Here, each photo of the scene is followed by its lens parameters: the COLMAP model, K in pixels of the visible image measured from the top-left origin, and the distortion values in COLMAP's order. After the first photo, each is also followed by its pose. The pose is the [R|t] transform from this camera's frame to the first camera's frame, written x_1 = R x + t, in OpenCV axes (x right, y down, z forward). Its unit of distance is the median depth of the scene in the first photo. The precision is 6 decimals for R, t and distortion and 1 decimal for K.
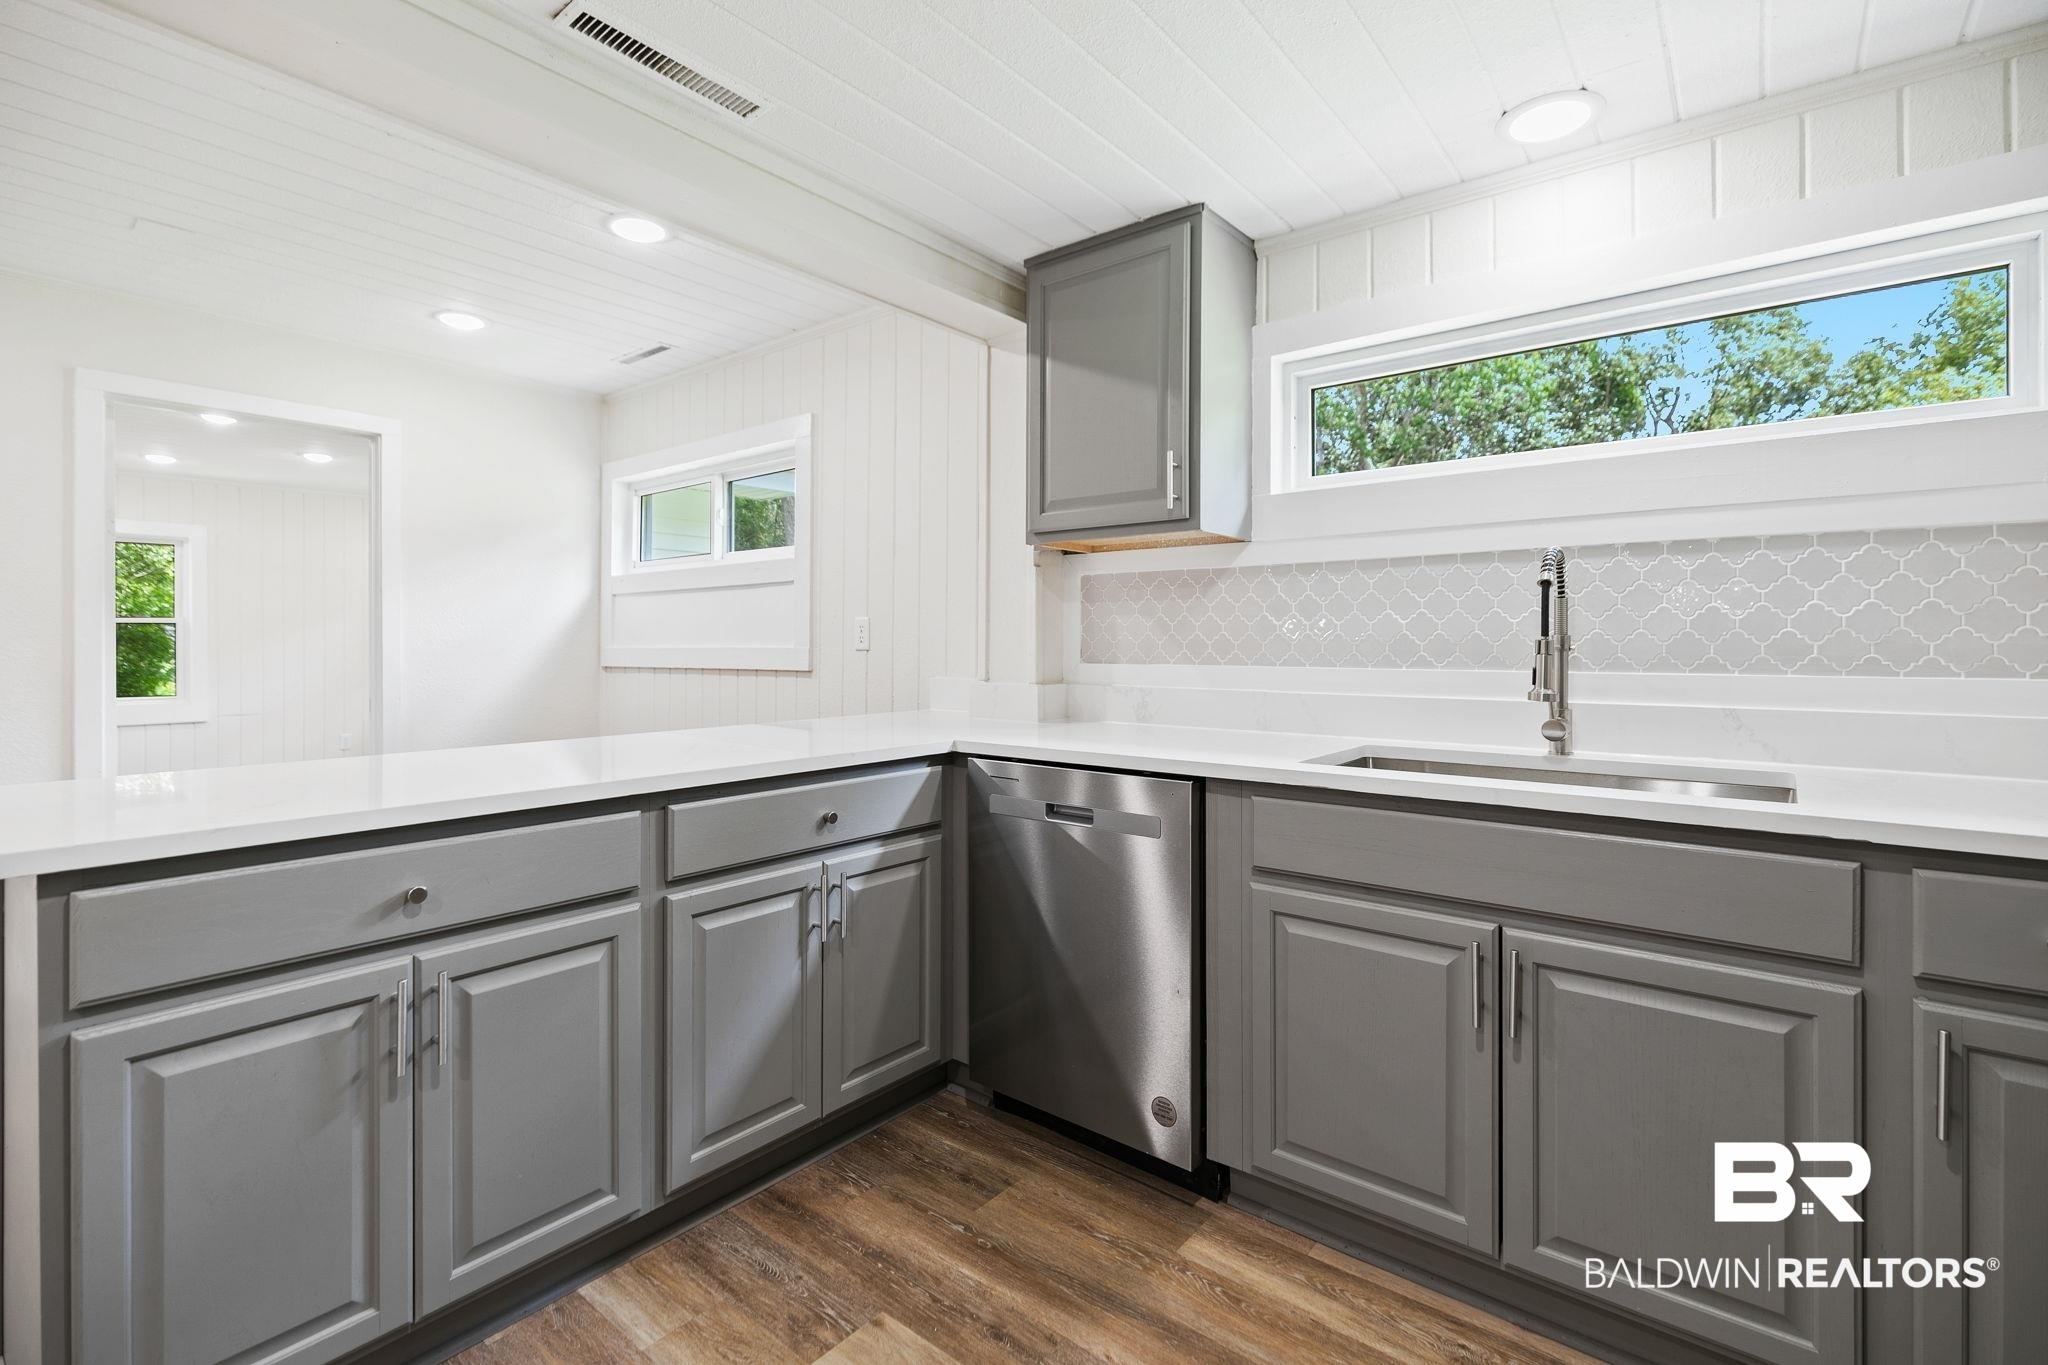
lens RADIAL K [[935.4, 0, 1016.0], [0, 935.4, 638.9], [0, 0, 1]] dist [0.001190, -0.000261]
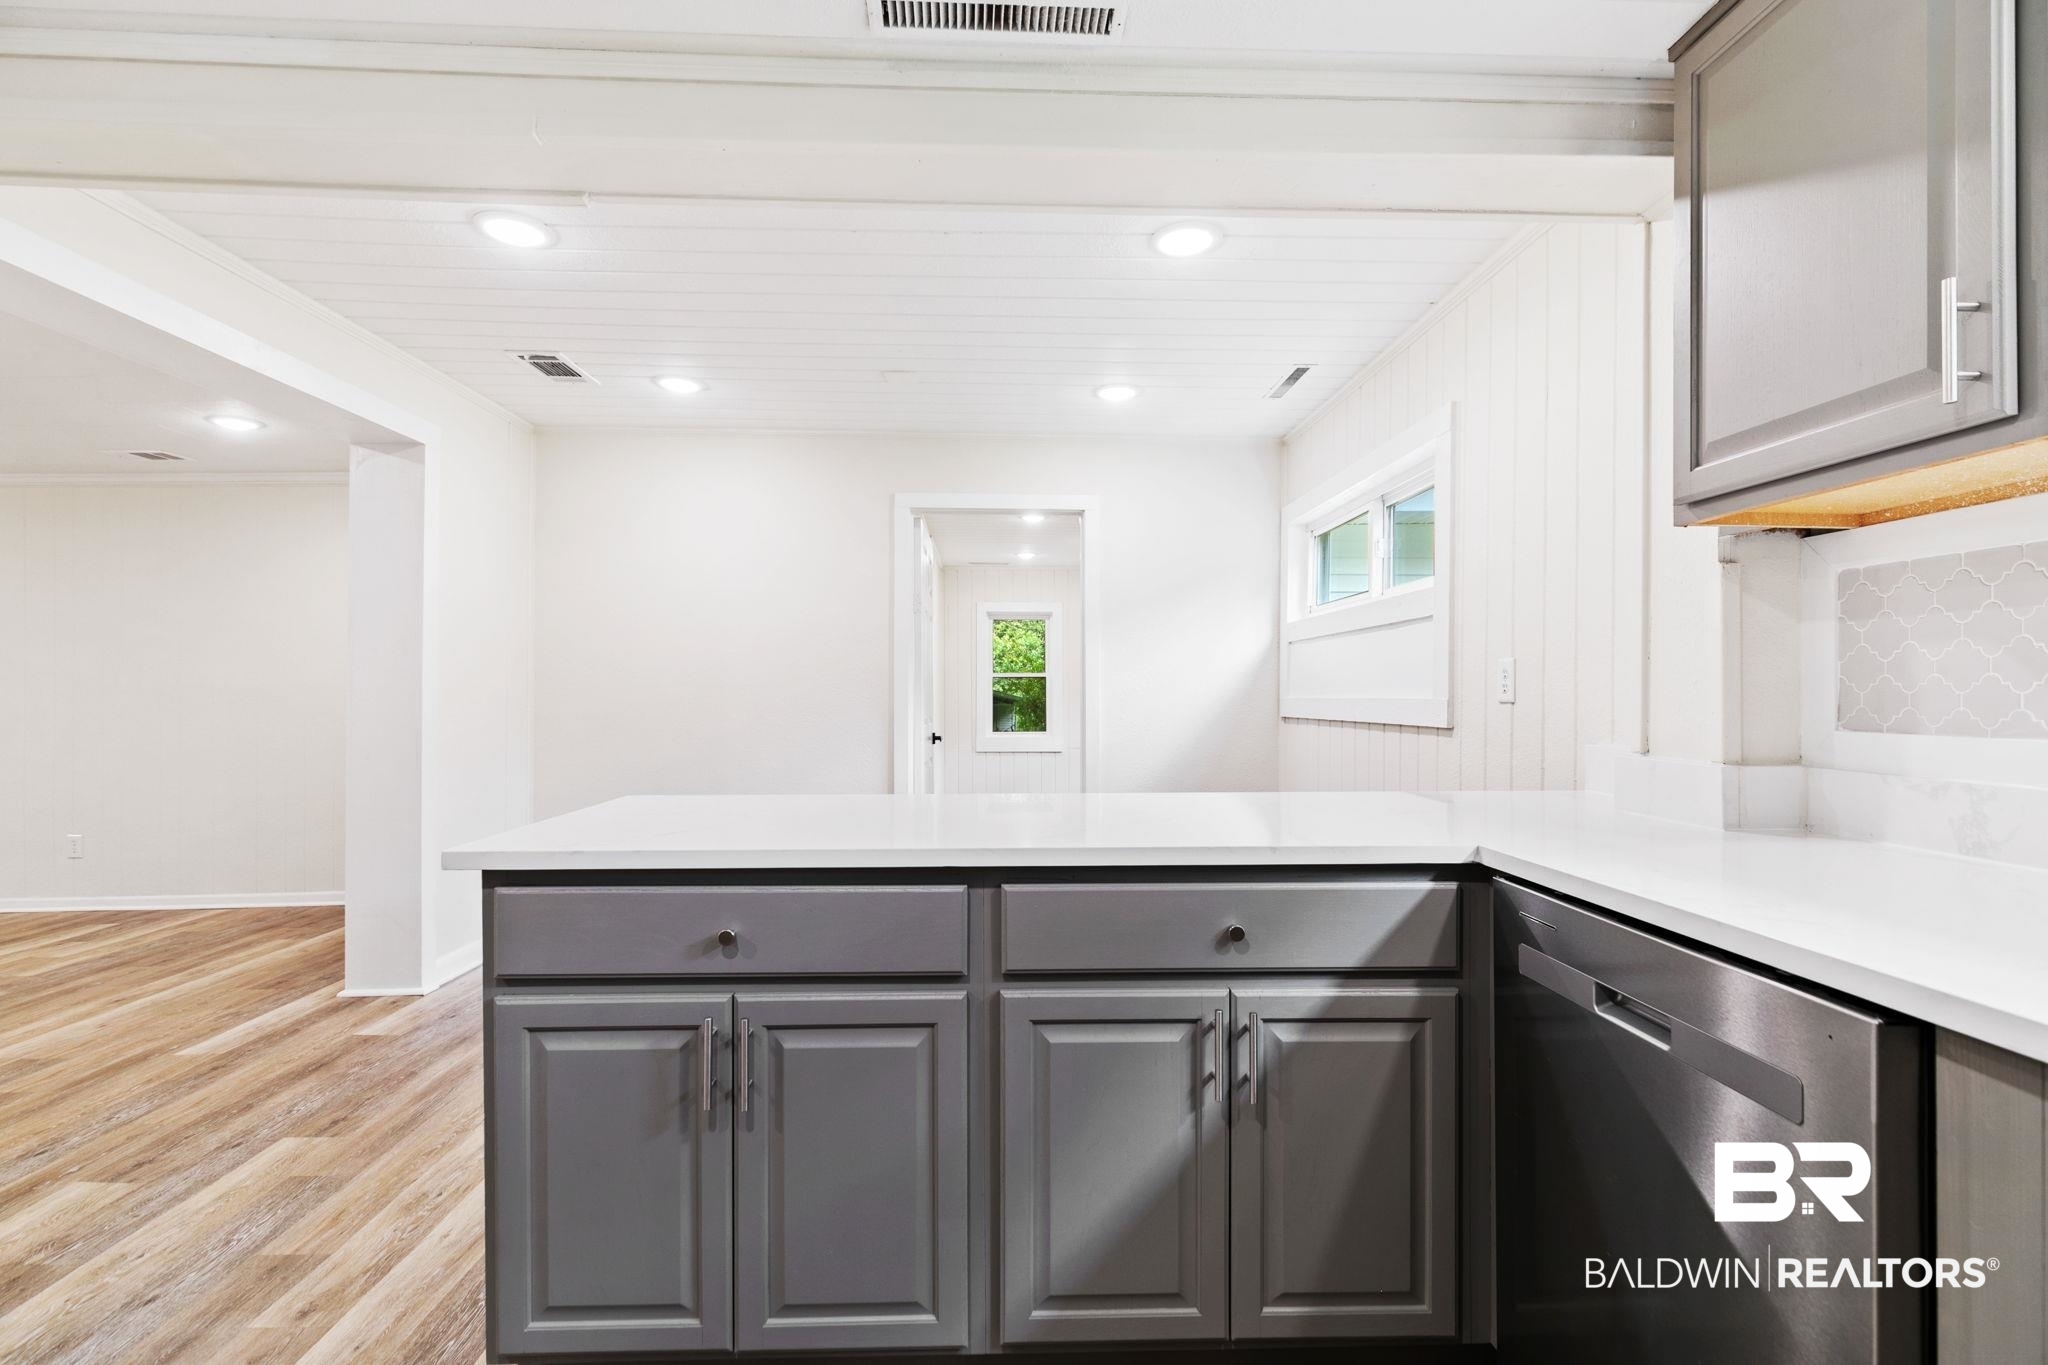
lens RADIAL K [[919.3, 0, 1018.7], [0, 919.3, 682.9], [0, 0, 1]] dist [0.001144, 0.000016]
pose [[0.654387, -0.006684, -0.756130, 0.222693], [0.002891, 0.999976, -0.006338, 0.000107], [0.756154, 0.001962, 0.654391, 0.381866]]
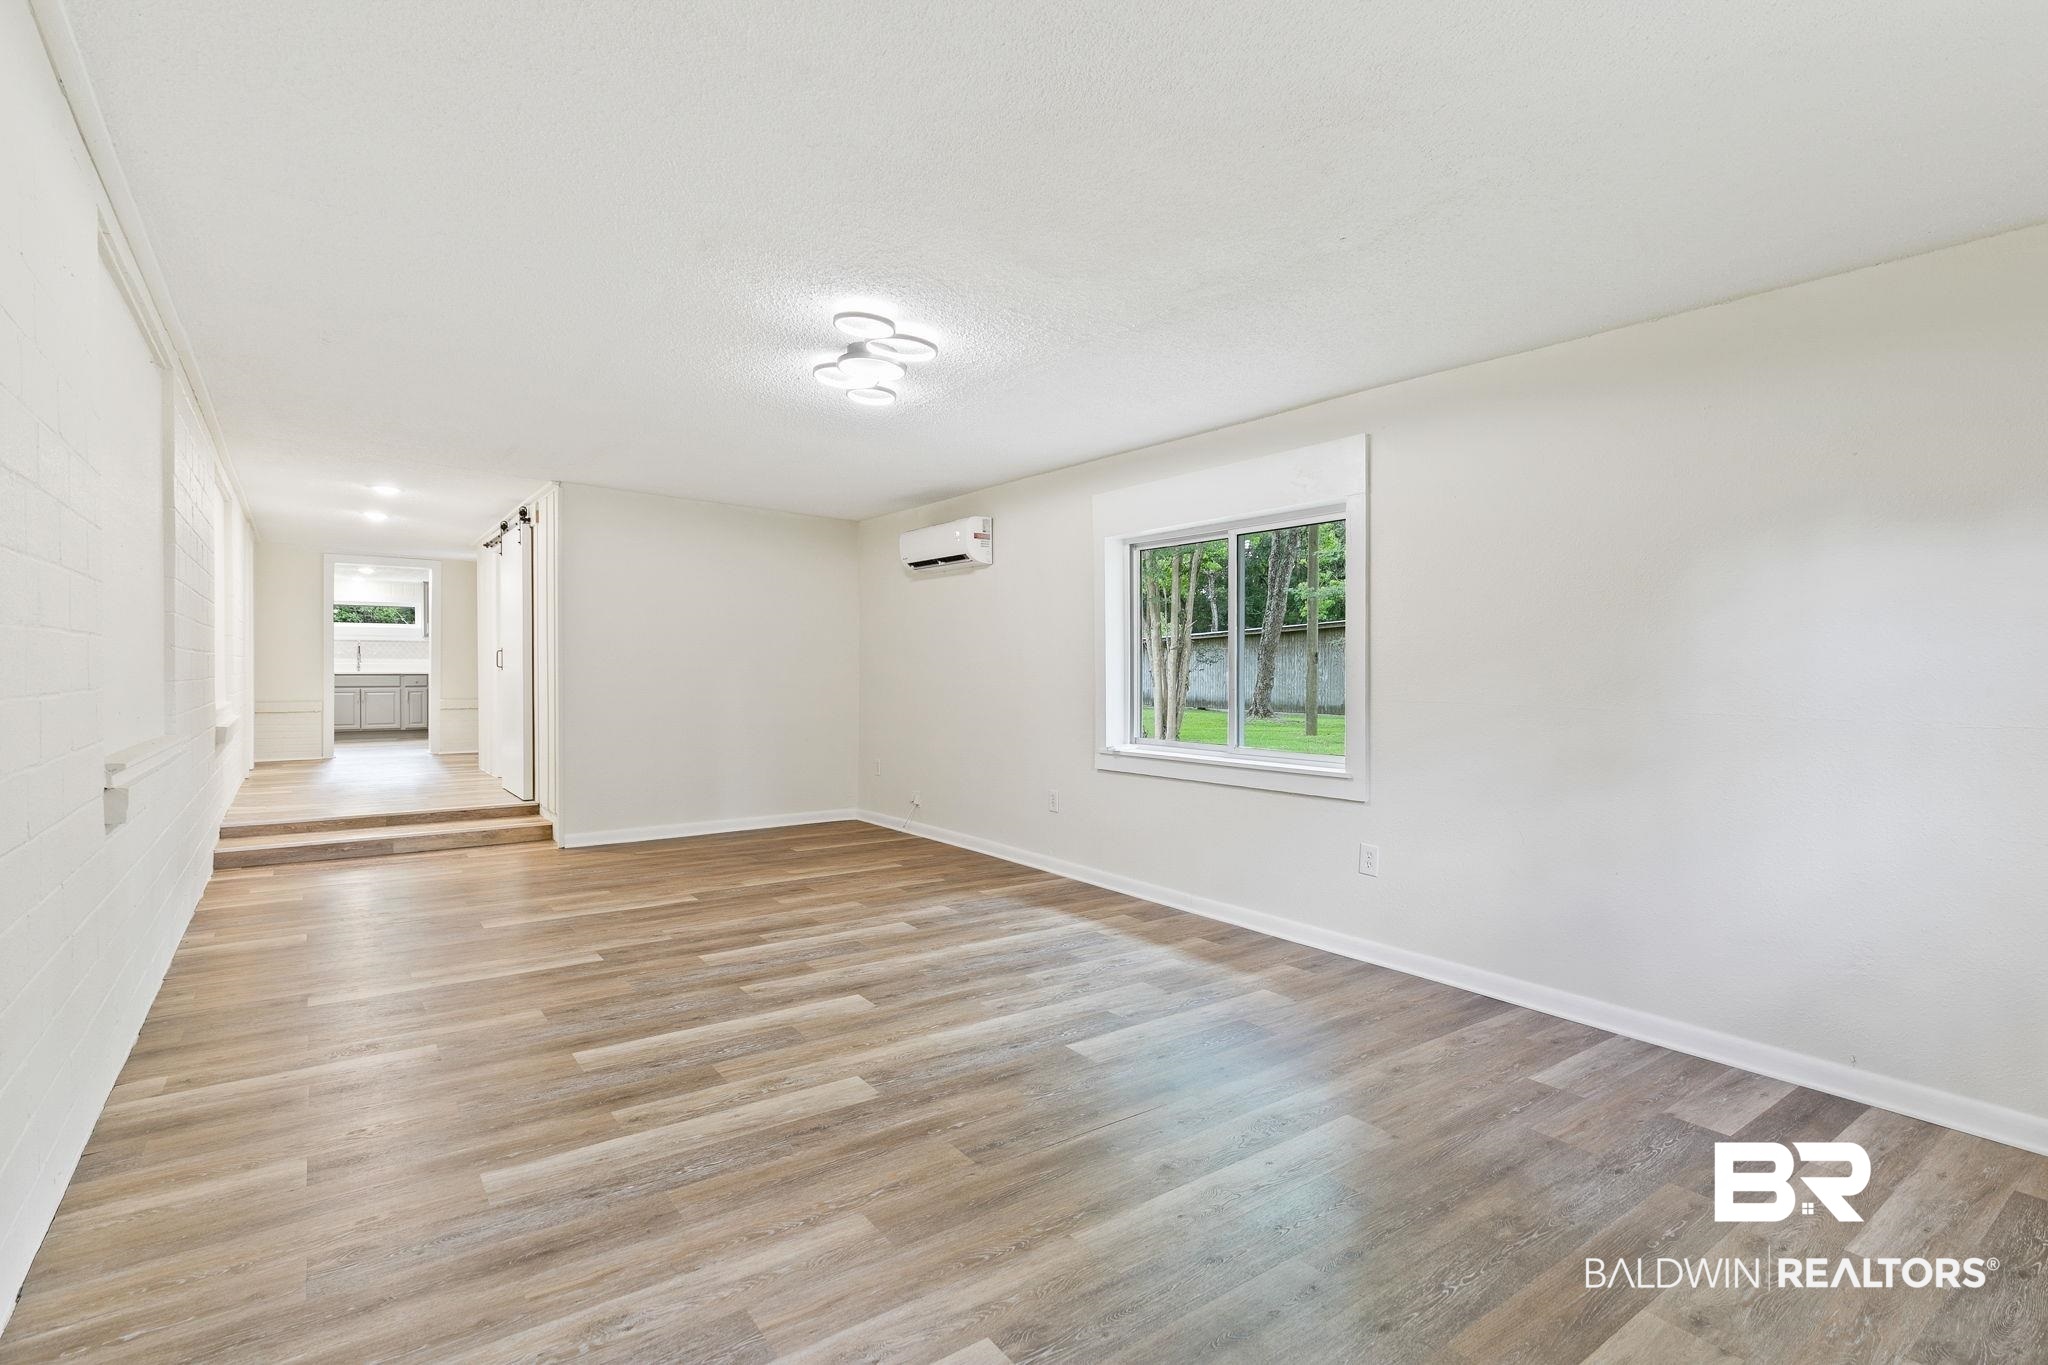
lens RADIAL K [[919.3, 0, 1018.7], [0, 919.3, 682.9], [0, 0, 1]] dist [0.001144, 0.000016]
pose [[0.237688, -0.006551, 0.971319, -4.323242], [-0.004042, 0.999962, 0.007734, 0.125618], [-0.971333, -0.005765, 0.237652, -4.735548]]
